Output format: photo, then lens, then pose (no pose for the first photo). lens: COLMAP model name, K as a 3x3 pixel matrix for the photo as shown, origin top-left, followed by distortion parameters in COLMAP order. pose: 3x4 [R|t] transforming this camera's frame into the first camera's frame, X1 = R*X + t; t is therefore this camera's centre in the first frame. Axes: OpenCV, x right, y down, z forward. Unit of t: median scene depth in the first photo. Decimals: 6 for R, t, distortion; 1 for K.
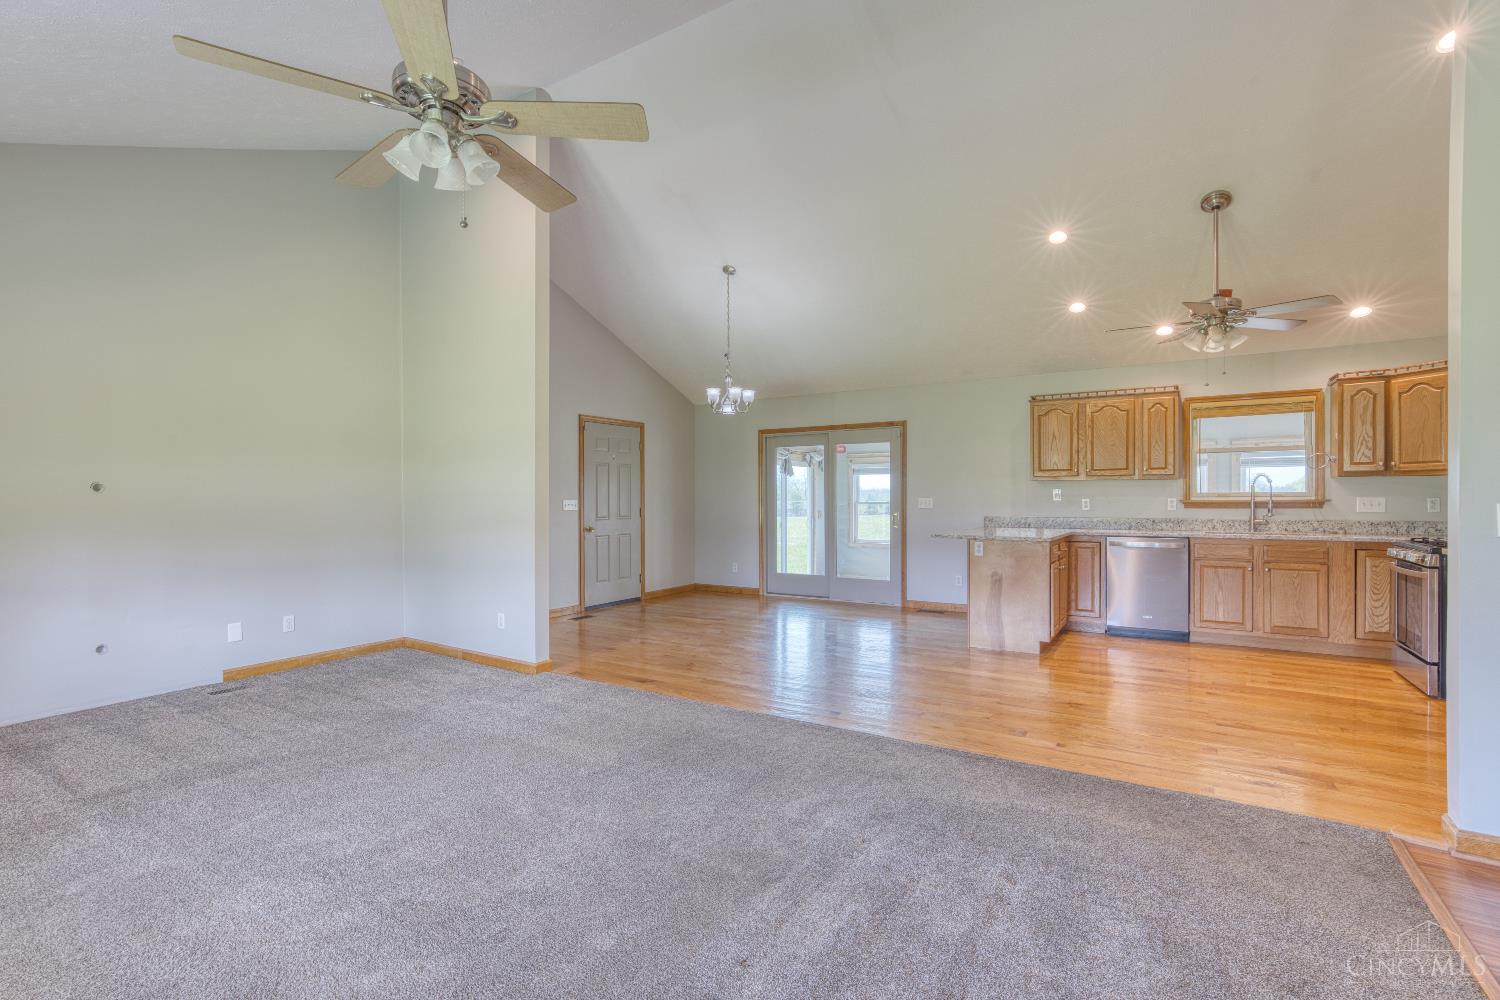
lens RADIAL K [[693.3, 0, 746.4], [0, 693.3, 498.5], [0, 0, 1]] dist [-0.017748, 0.018313]
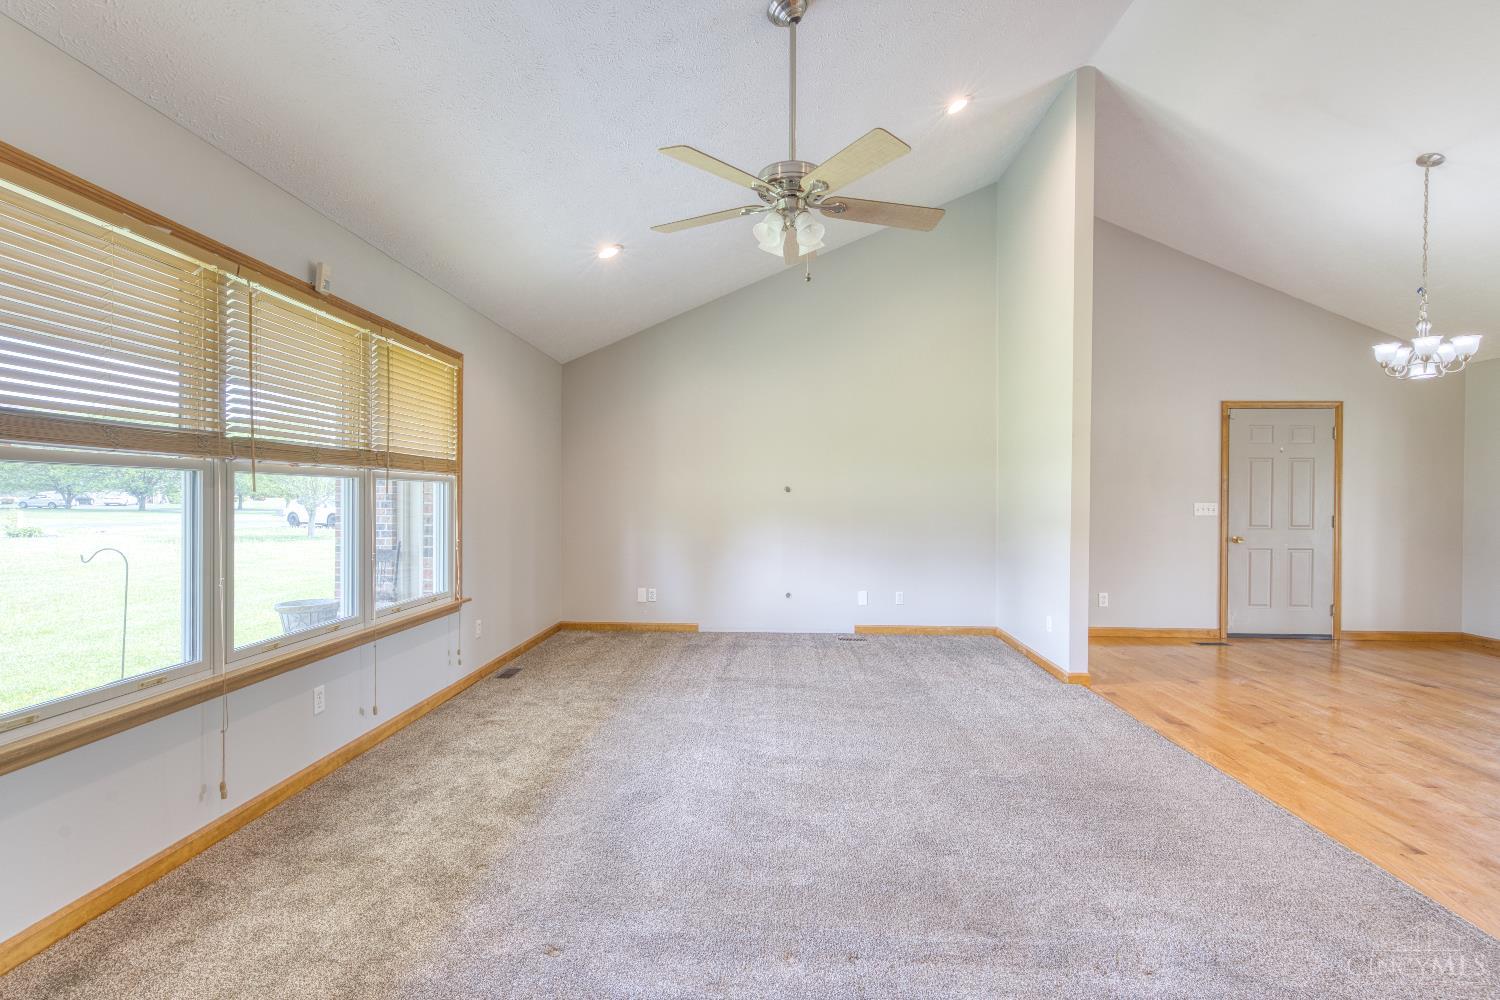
lens RADIAL K [[693.3, 0, 746.4], [0, 693.3, 498.5], [0, 0, 1]] dist [-0.017748, 0.018313]
pose [[0.502176, 0.010063, -0.864707, 0.313580], [-0.011919, 0.999918, 0.004715, -0.002227], [0.864684, 0.007939, 0.502254, 0.139205]]
